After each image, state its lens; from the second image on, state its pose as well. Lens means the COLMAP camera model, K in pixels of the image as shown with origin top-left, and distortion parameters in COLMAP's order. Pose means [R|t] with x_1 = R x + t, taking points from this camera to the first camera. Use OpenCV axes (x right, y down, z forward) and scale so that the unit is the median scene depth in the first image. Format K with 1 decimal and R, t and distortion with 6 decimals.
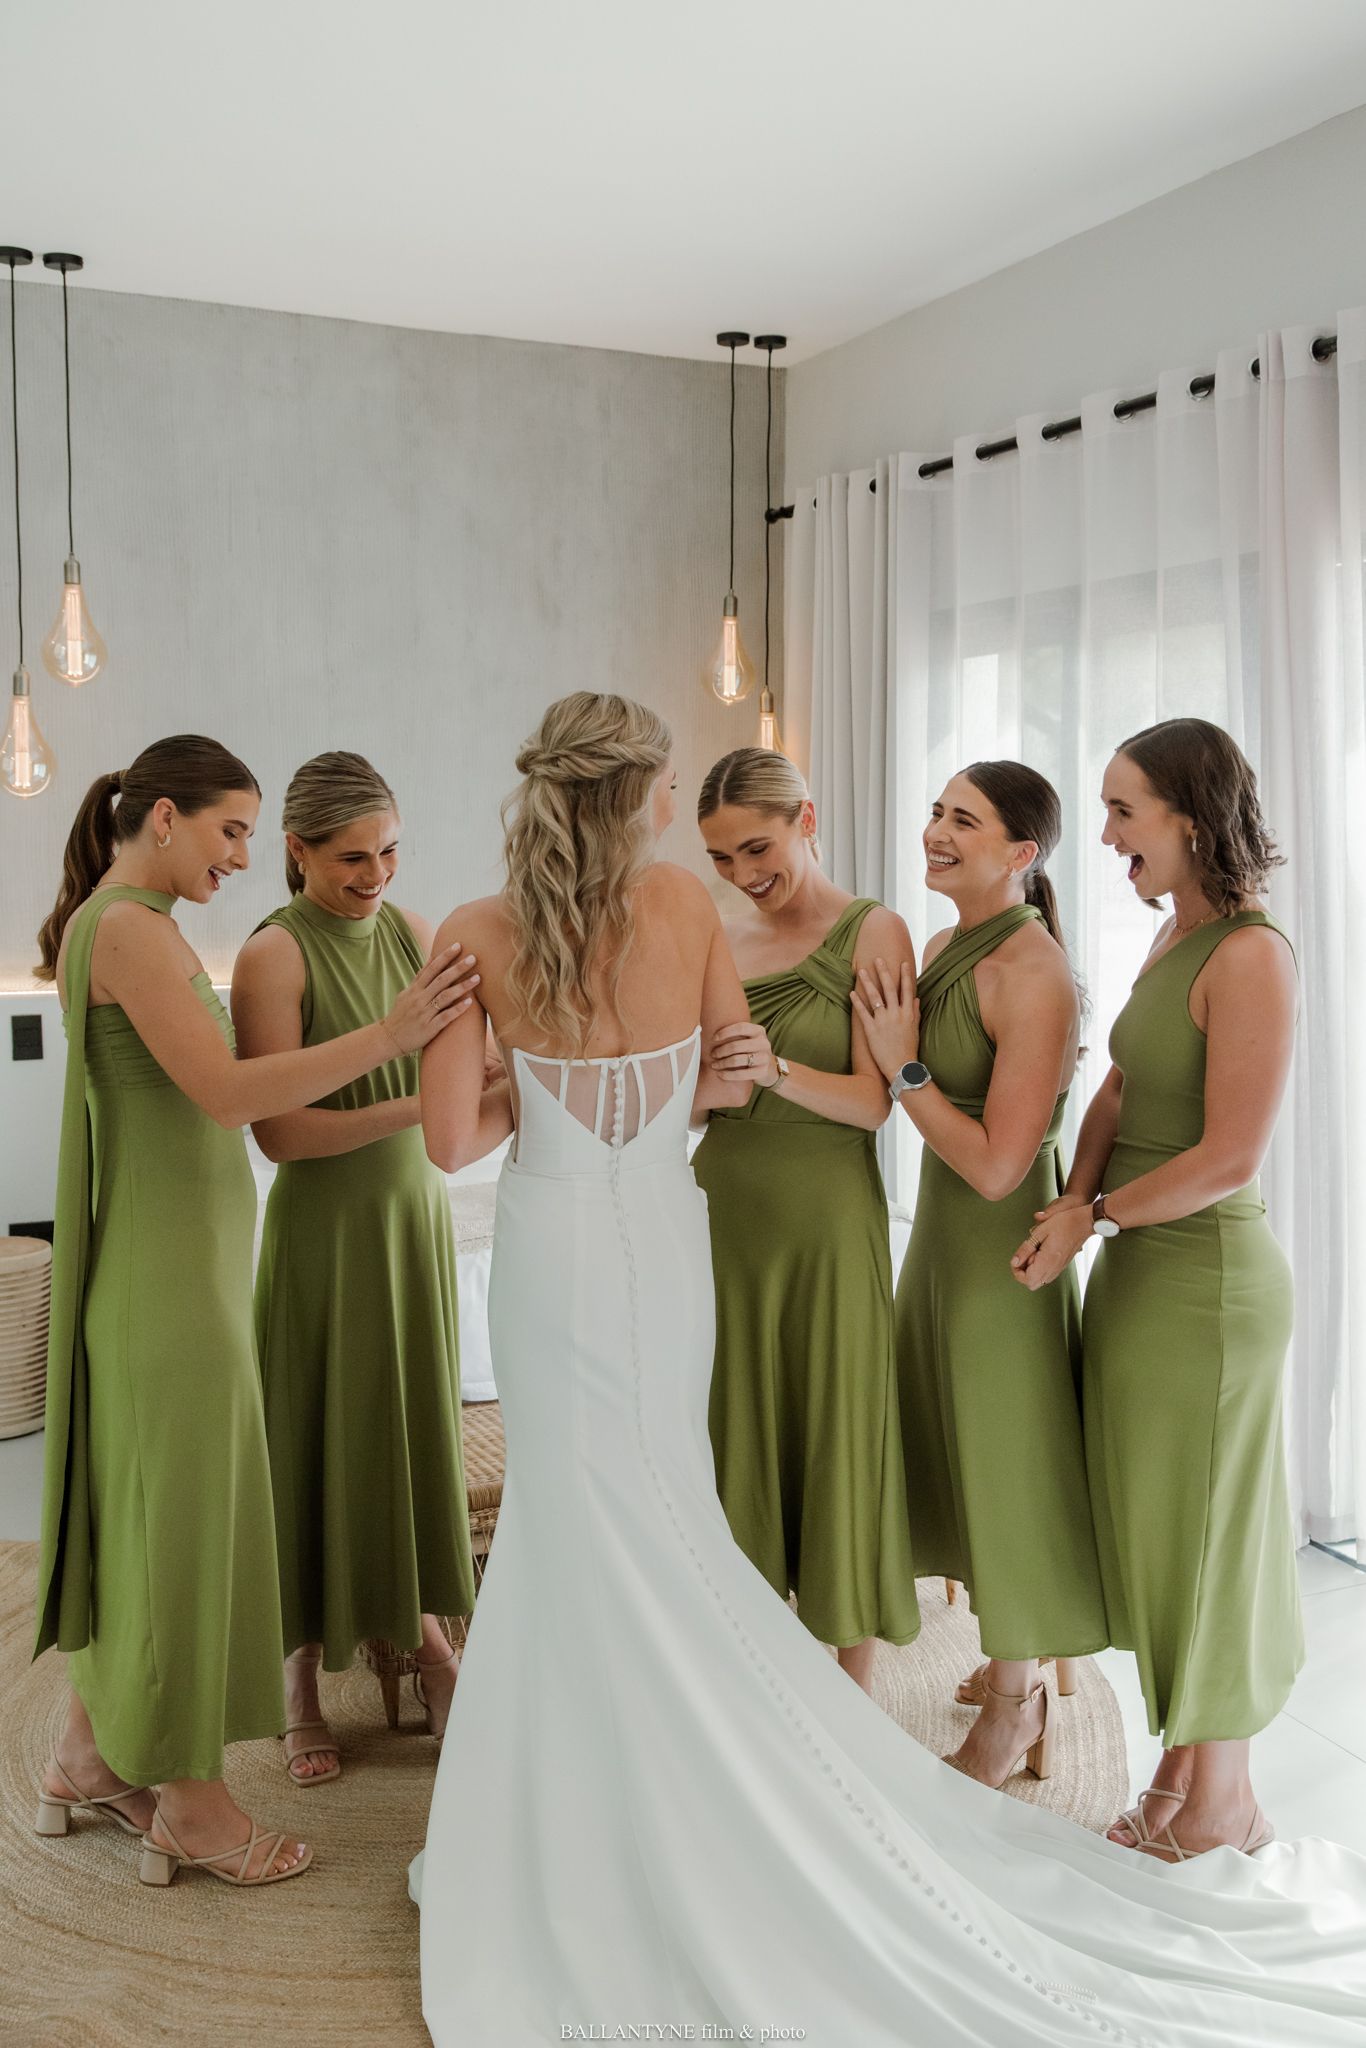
lens RADIAL K [[1963.6, 0, 710.3], [0, 1963.6, 983.5], [0, 0, 1]] dist [-0.010560, 0.000000]
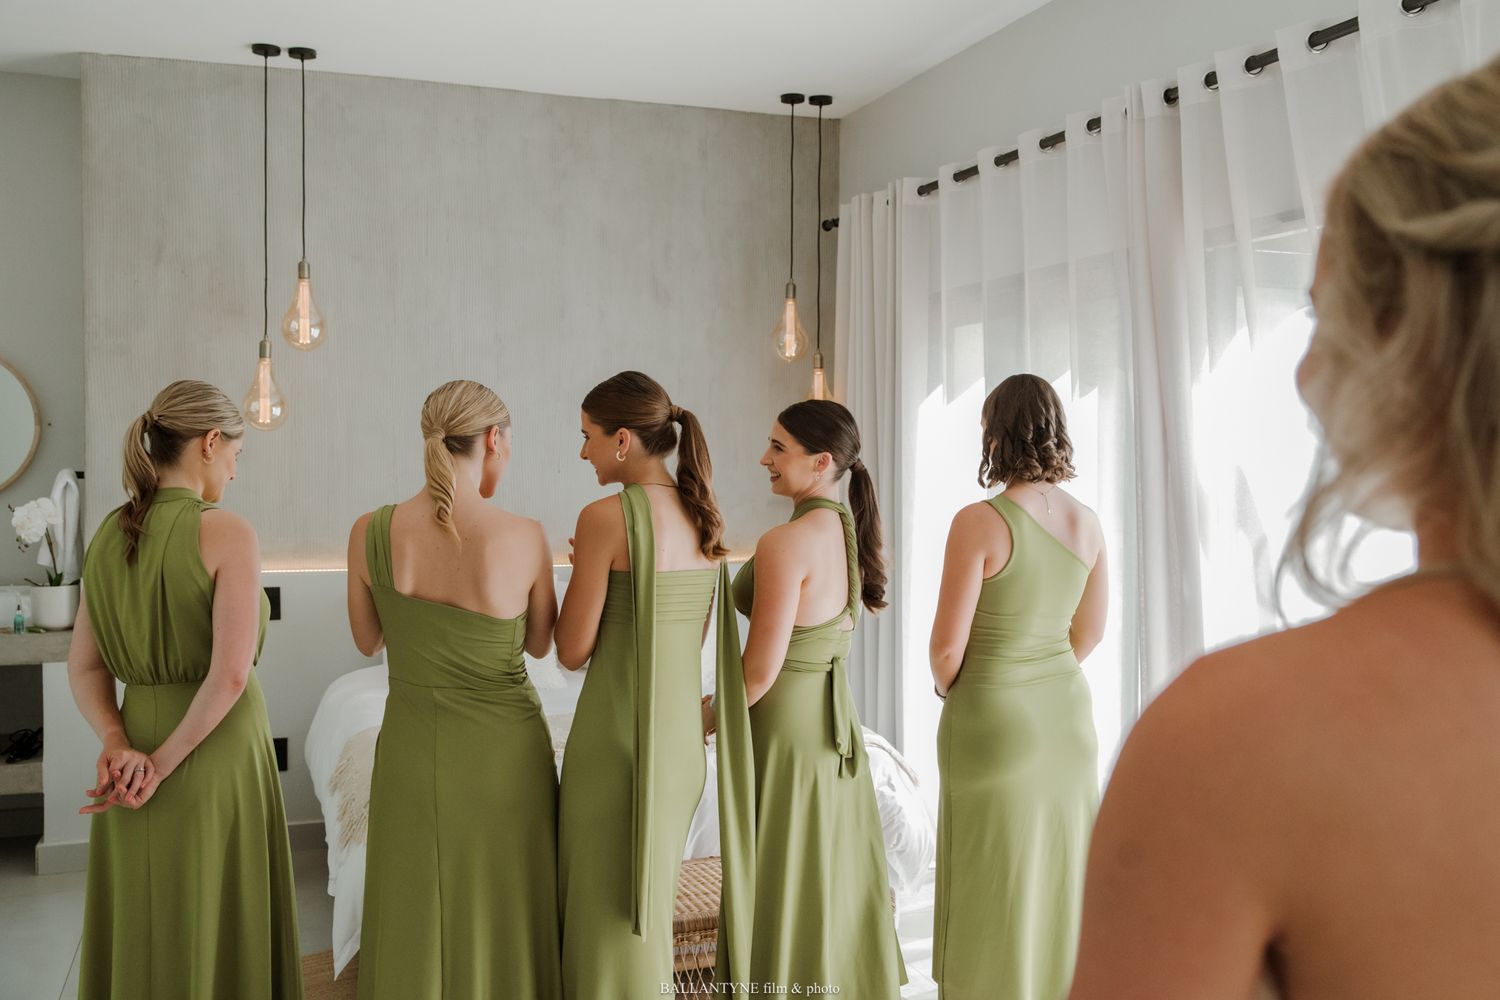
lens RADIAL K [[1438.2, 0, 782.0], [0, 1438.2, 482.5], [0, 0, 1]] dist [-0.010560, 0.000000]
pose [[0.996837, 0.002577, -0.079429, 0.085299], [-0.007289, 0.998226, -0.059094, -0.000136], [0.079136, 0.059486, 0.995087, 0.012767]]
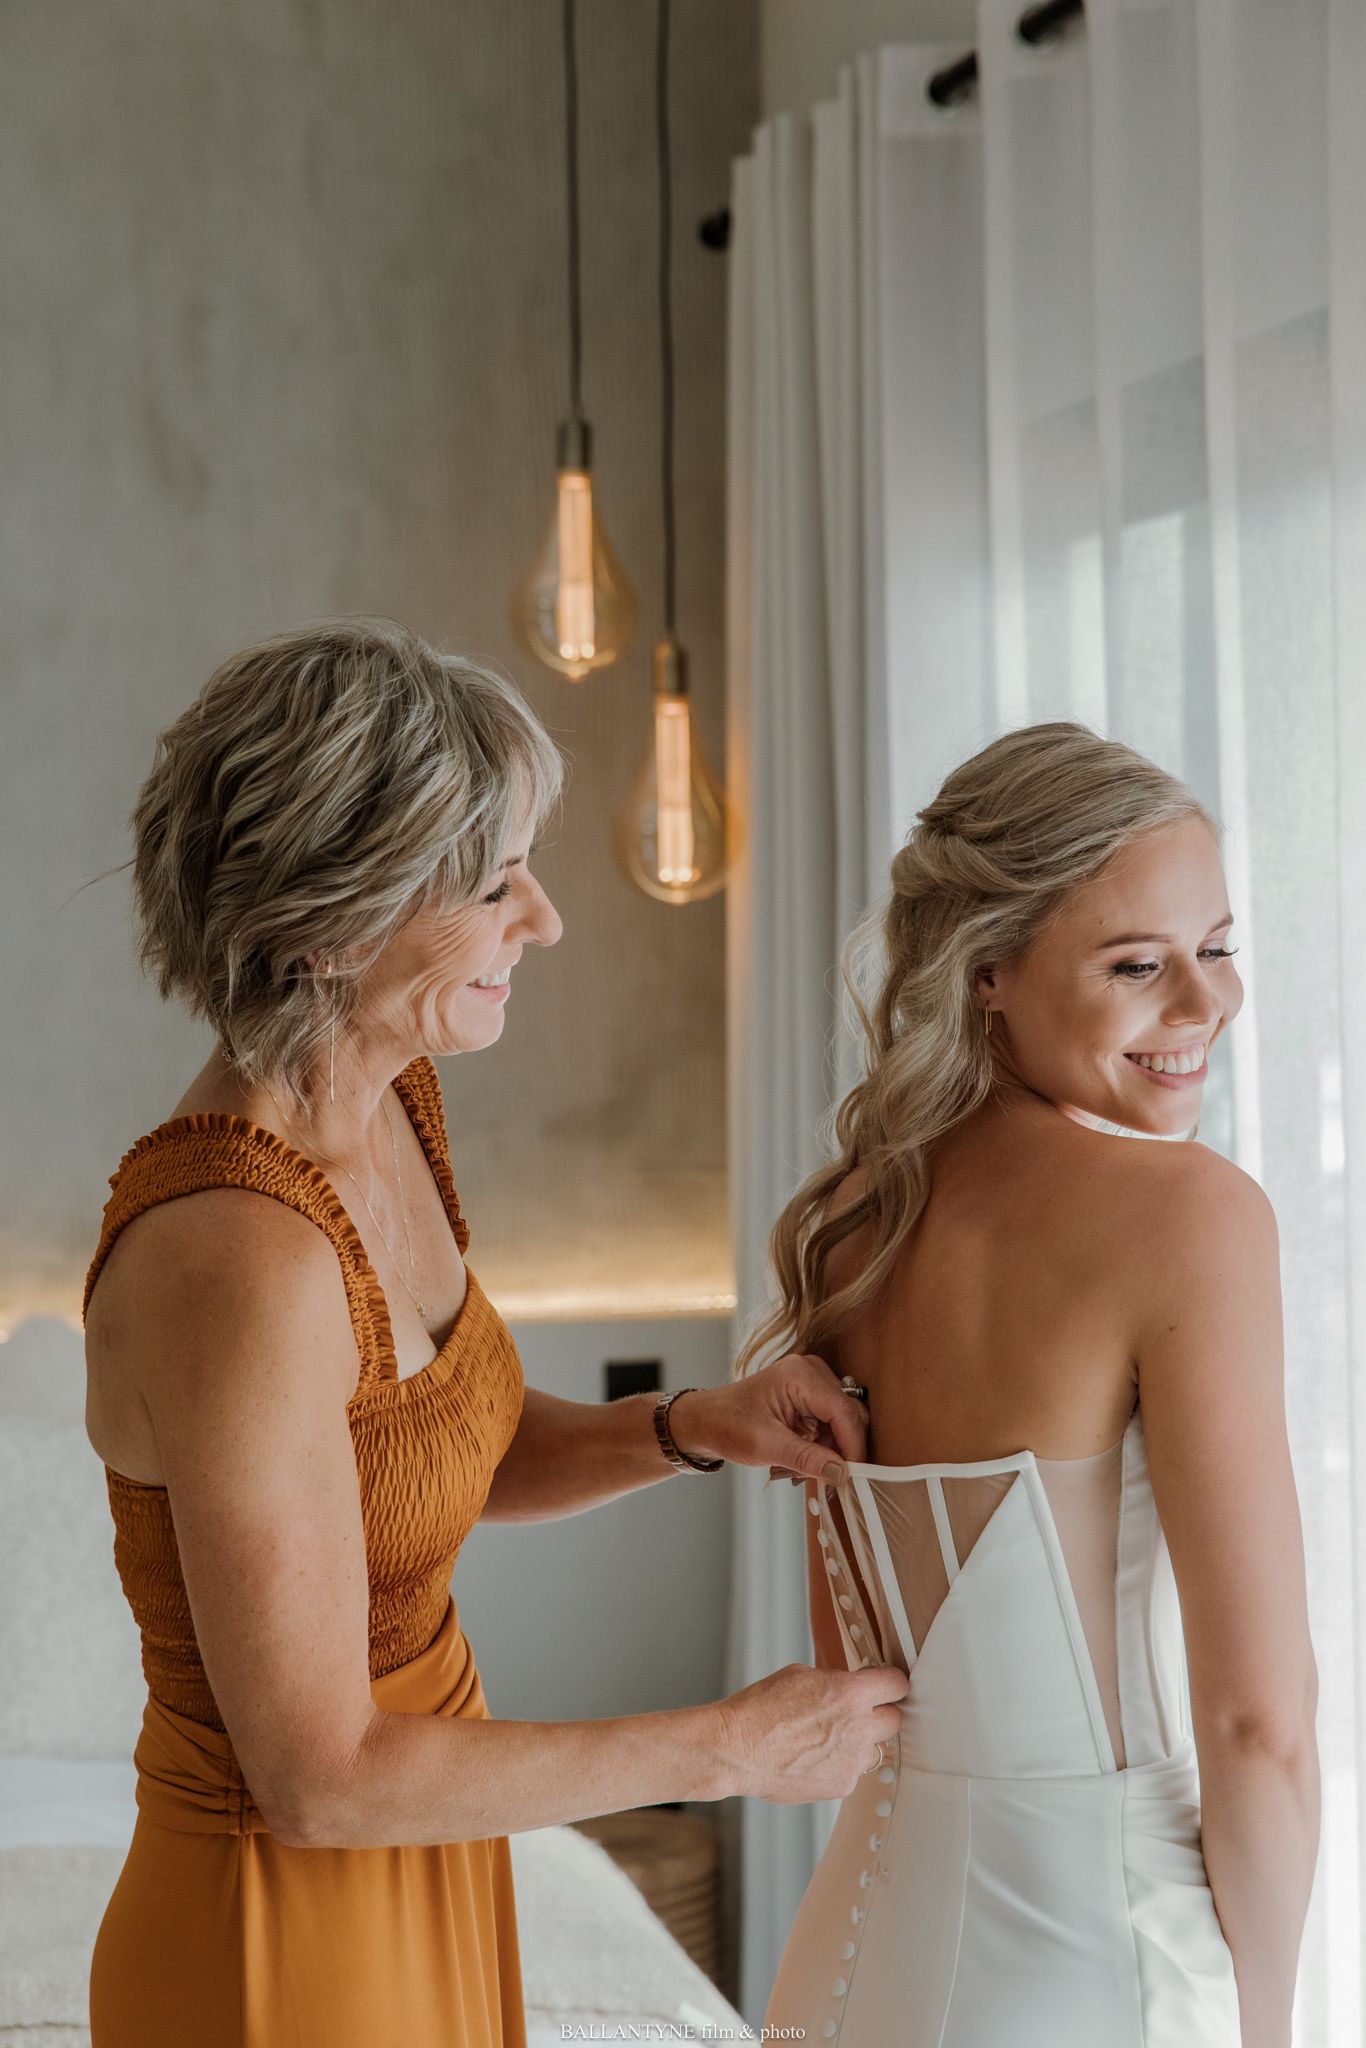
lens RADIAL K [[3859.4, 0, 734.7], [0, 3859.4, 1024.1], [0, 0, 1]] dist [-0.027225, 0.000000]
pose [[0.987031, -0.010684, -0.160175, 0.177550], [0.001895, 0.998489, -0.054925, -0.023495], [0.160520, 0.053909, 0.985559, 0.202772]]
